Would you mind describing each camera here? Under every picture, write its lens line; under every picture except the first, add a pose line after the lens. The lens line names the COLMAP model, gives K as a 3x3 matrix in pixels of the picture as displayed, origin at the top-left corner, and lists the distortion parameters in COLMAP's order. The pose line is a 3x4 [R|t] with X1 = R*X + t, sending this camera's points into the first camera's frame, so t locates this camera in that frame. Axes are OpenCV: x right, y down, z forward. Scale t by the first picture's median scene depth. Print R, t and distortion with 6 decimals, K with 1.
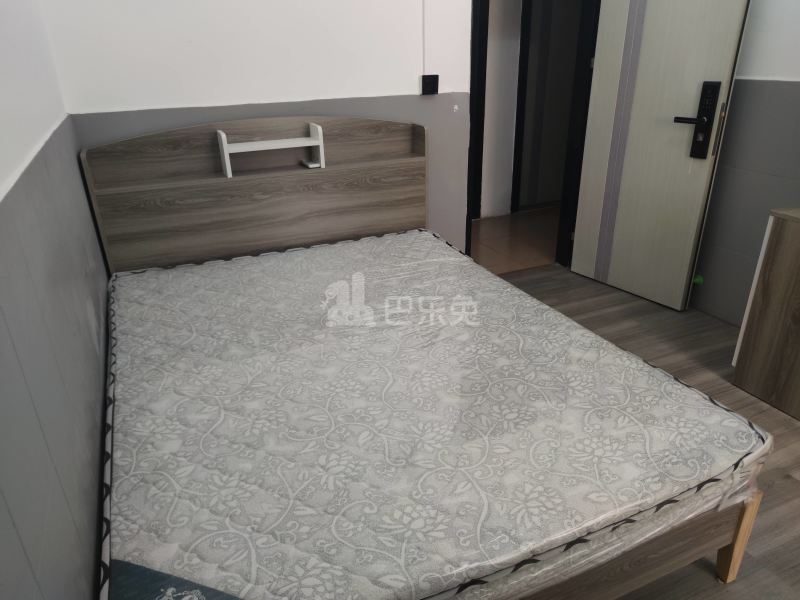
lens RADIAL K [[562.8, 0, 393.4], [0, 562.8, 299.8], [0, 0, 1]] dist [0.049214, -0.050445]
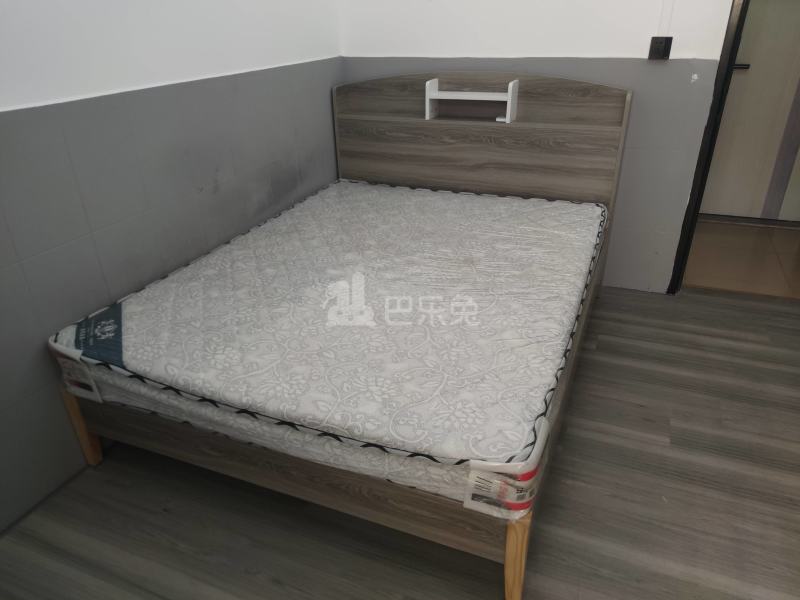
lens RADIAL K [[562.8, 0, 403.2], [0, 562.8, 299.6], [0, 0, 1]] dist [0.049214, -0.050445]
pose [[0.694010, 0.336641, -0.636414, 0.556343], [-0.289840, 0.939795, 0.181047, -0.061209], [0.659047, 0.058810, 0.749799, 0.098963]]
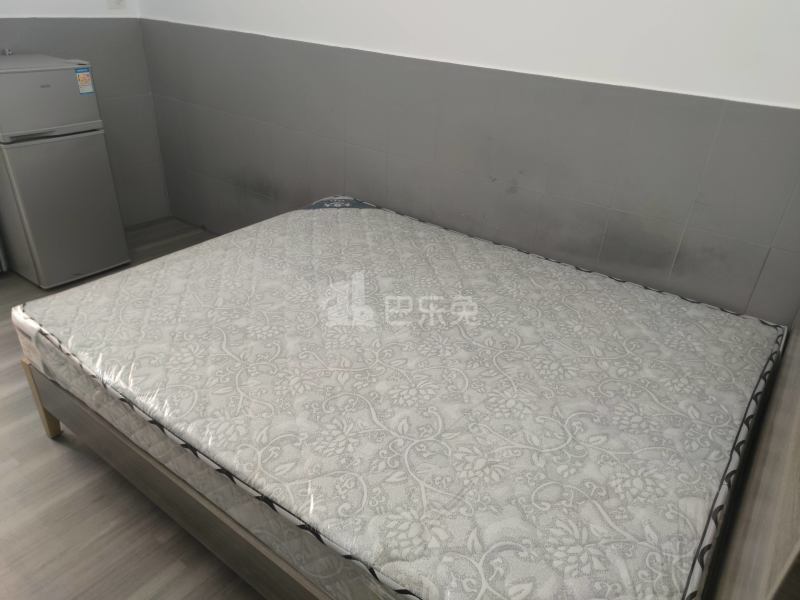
lens RADIAL K [[562.8, 0, 398.4], [0, 562.8, 300.2], [0, 0, 1]] dist [0.049214, -0.050445]
pose [[-0.866948, 0.223188, -0.445632, 0.265939], [-0.231347, 0.611756, 0.756461, -0.500376], [0.441451, 0.758908, -0.478727, 1.075287]]
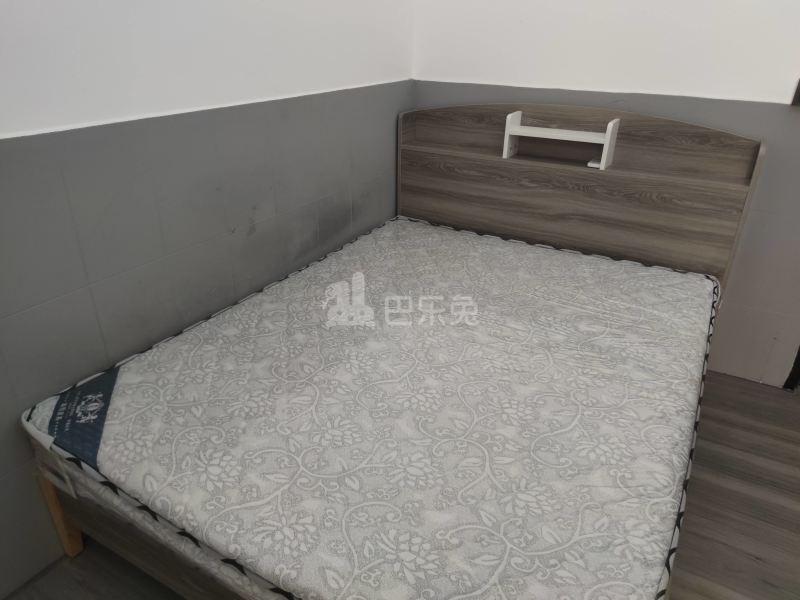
lens RADIAL K [[562.8, 0, 404.3], [0, 562.8, 300.3], [0, 0, 1]] dist [0.049214, -0.050445]
pose [[0.597632, 0.382231, -0.704795, 0.417066], [-0.353878, 0.914543, 0.195912, -0.117082], [0.719449, 0.132328, 0.681823, 0.209661]]
